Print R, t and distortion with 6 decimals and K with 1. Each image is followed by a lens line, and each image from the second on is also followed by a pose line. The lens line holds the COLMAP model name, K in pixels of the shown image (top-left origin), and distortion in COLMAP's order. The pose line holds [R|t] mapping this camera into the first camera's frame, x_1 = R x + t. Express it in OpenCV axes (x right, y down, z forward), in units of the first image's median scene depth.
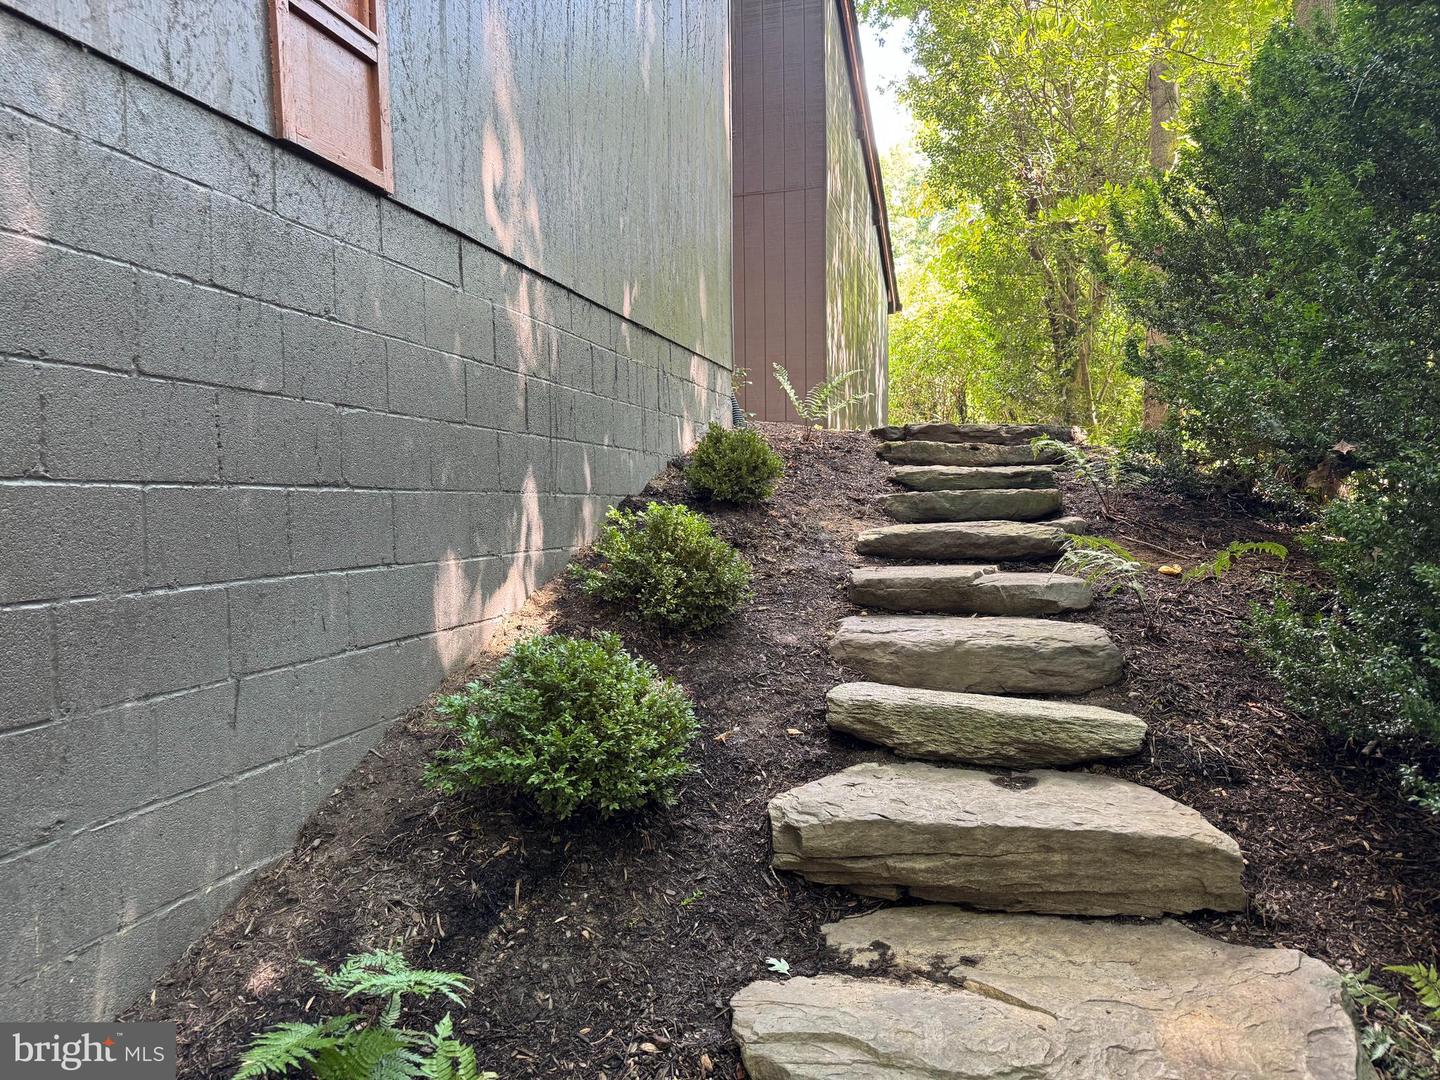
lens RADIAL K [[1068.9, 0, 720.0], [0, 1068.9, 540.0], [0, 0, 1]] dist [0.199825, -0.468683]
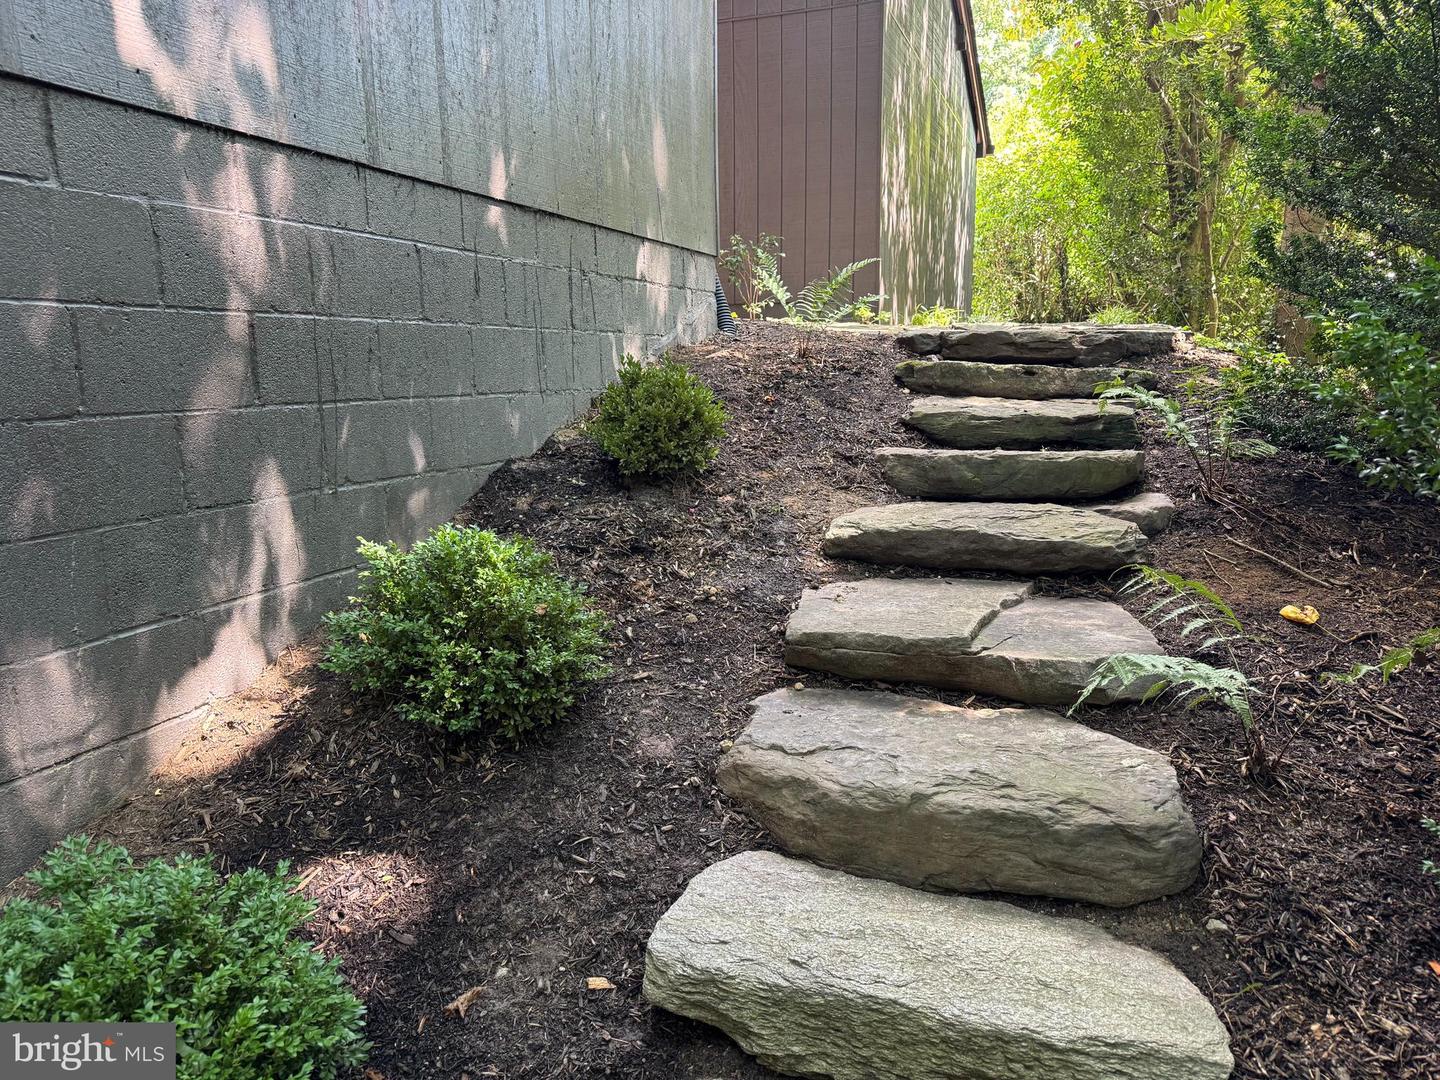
lens RADIAL K [[1052.7, 0, 720.0], [0, 1052.7, 540.0], [0, 0, 1]] dist [0.062574, -0.078058]
pose [[0.995152, 0.019804, -0.096337, 0.111090], [-0.005717, 0.989508, 0.144363, -0.082922], [0.098185, -0.143112, 0.984824, 0.295845]]
